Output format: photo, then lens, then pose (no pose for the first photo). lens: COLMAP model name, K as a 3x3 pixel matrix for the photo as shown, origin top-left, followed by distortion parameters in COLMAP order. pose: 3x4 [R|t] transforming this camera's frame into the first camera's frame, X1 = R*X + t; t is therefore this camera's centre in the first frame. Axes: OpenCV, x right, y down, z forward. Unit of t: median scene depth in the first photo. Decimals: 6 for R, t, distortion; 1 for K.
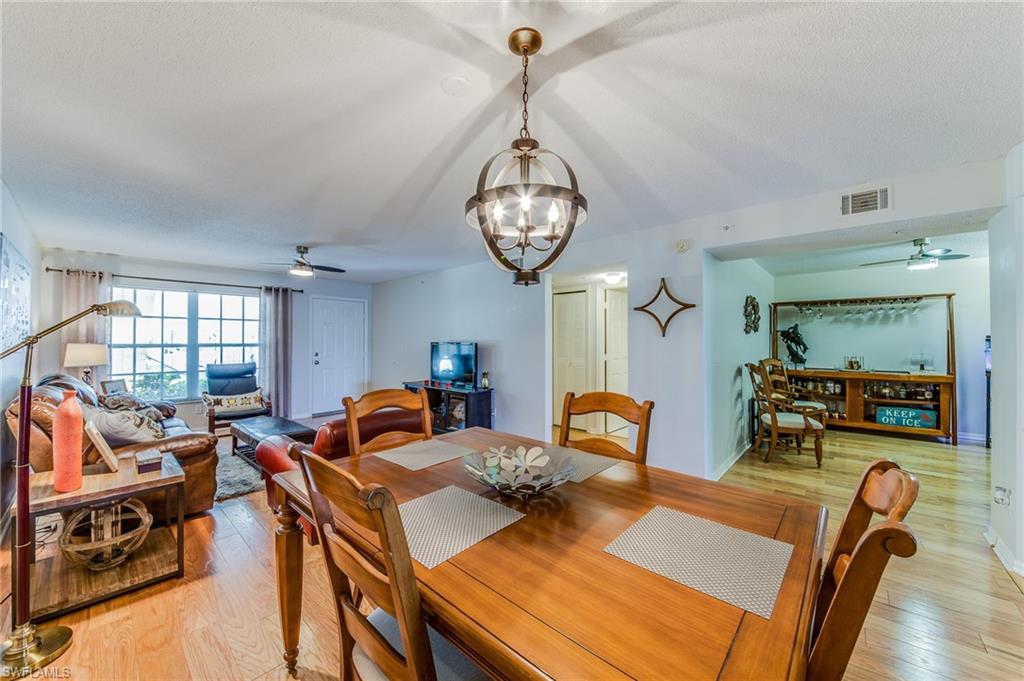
lens RADIAL K [[380.0, 0, 511.6], [0, 380.0, 335.9], [0, 0, 1]] dist [0.013151, -0.011582]
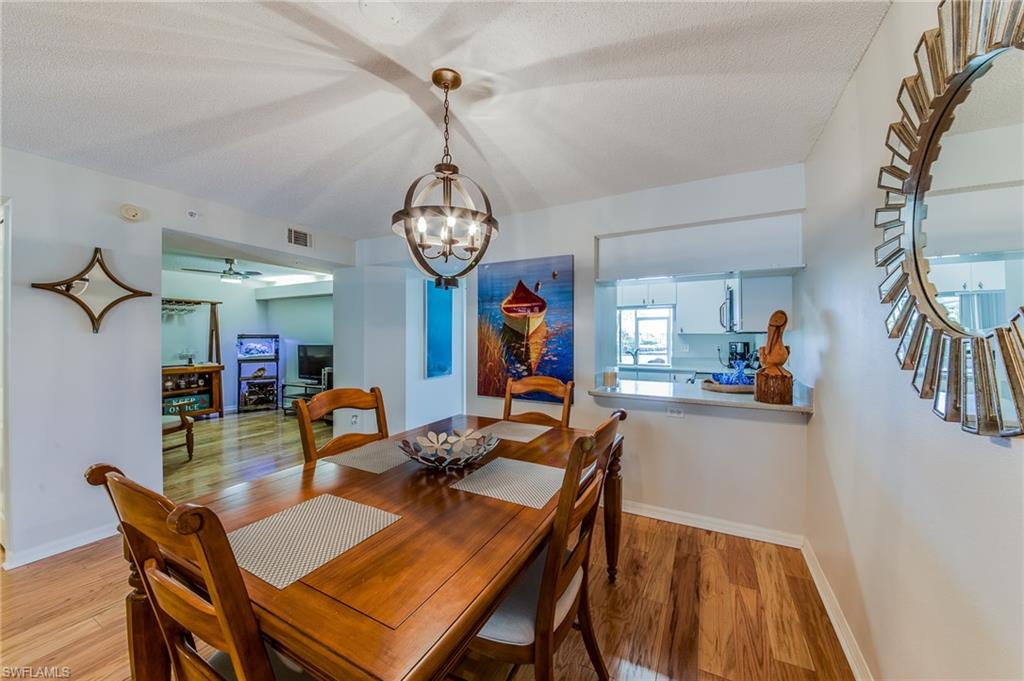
lens RADIAL K [[380.0, 0, 511.6], [0, 380.0, 335.9], [0, 0, 1]] dist [0.013151, -0.011582]
pose [[-0.247647, 0.003840, 0.968843, -0.332105], [-0.009153, 0.999938, -0.006303, 0.003732], [-0.968807, -0.010429, -0.247597, 0.319245]]
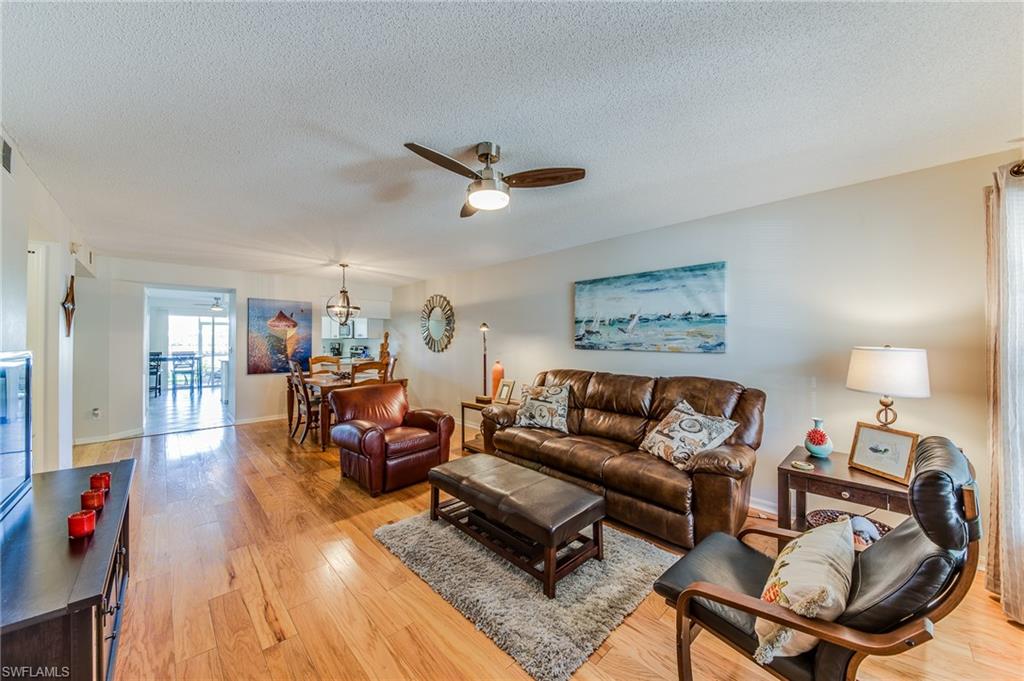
lens RADIAL K [[363.9, 0, 511.4], [0, 363.9, 336.4], [0, 0, 1]] dist [0.037526, -0.023317]
pose [[-0.996869, 0.002246, 0.079043, -0.573430], [0.000872, 0.999848, -0.017409, 0.010691], [-0.079070, -0.017286, -0.996719, 1.364997]]
